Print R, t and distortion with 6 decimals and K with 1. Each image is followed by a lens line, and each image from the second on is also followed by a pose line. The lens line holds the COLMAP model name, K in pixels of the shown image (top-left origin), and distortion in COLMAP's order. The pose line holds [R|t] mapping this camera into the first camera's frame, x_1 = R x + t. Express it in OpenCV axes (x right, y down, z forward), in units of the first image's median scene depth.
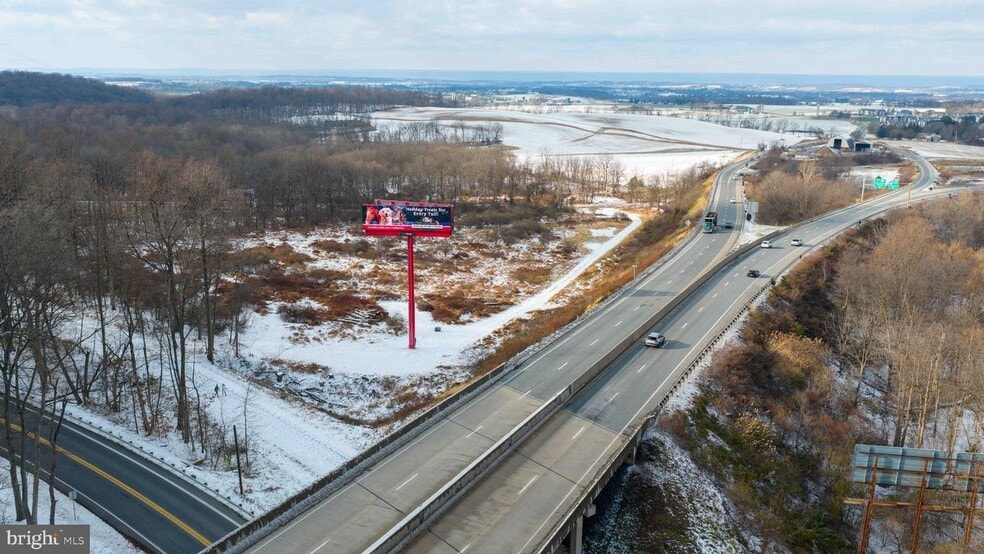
lens RADIAL K [[808.8, 0, 495.0], [0, 808.8, 277.5], [0, 0, 1]] dist [0.033860, -0.012696]
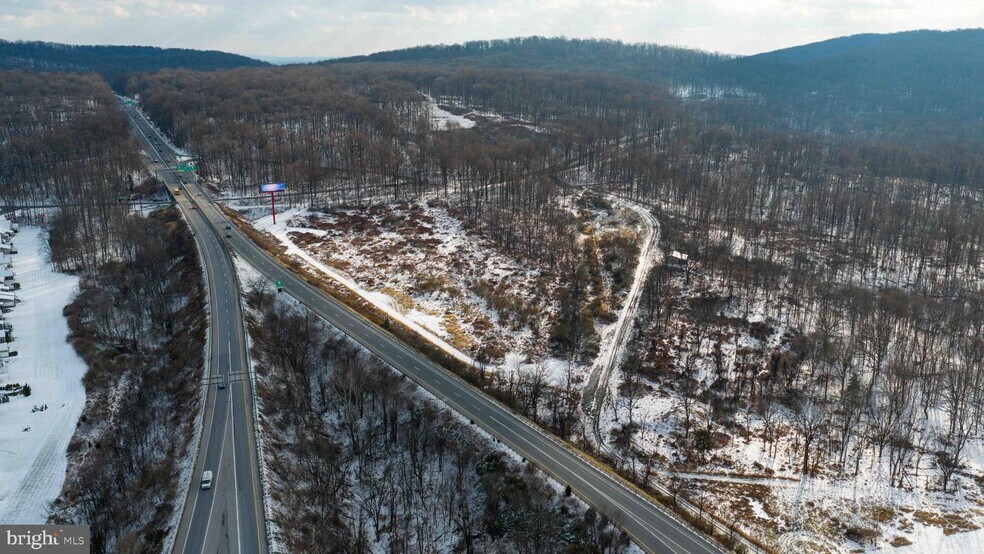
lens RADIAL K [[808.8, 0, 495.0], [0, 808.8, 277.5], [0, 0, 1]] dist [0.033860, -0.012696]
pose [[-0.594411, 0.224983, -0.772048, 1.609400], [-0.189786, 0.893698, 0.406553, -1.012959], [0.781445, 0.388183, -0.488526, 2.682155]]
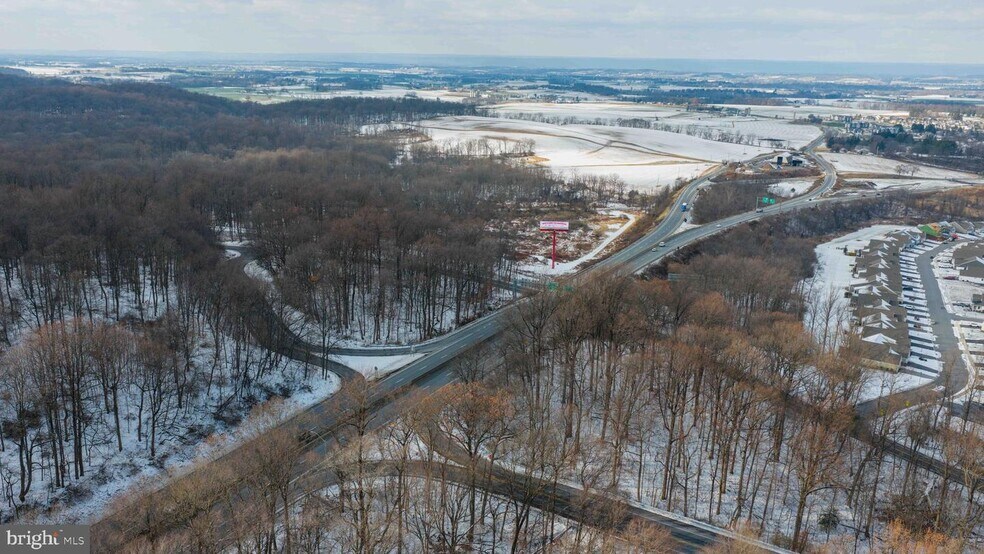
lens RADIAL K [[808.8, 0, 495.0], [0, 808.8, 277.5], [0, 0, 1]] dist [0.033860, -0.012696]
pose [[0.999976, 0.006239, -0.002894, -0.223927], [-0.006183, 0.999798, 0.019119, 0.047591], [0.003013, -0.019100, 0.999813, -1.449493]]
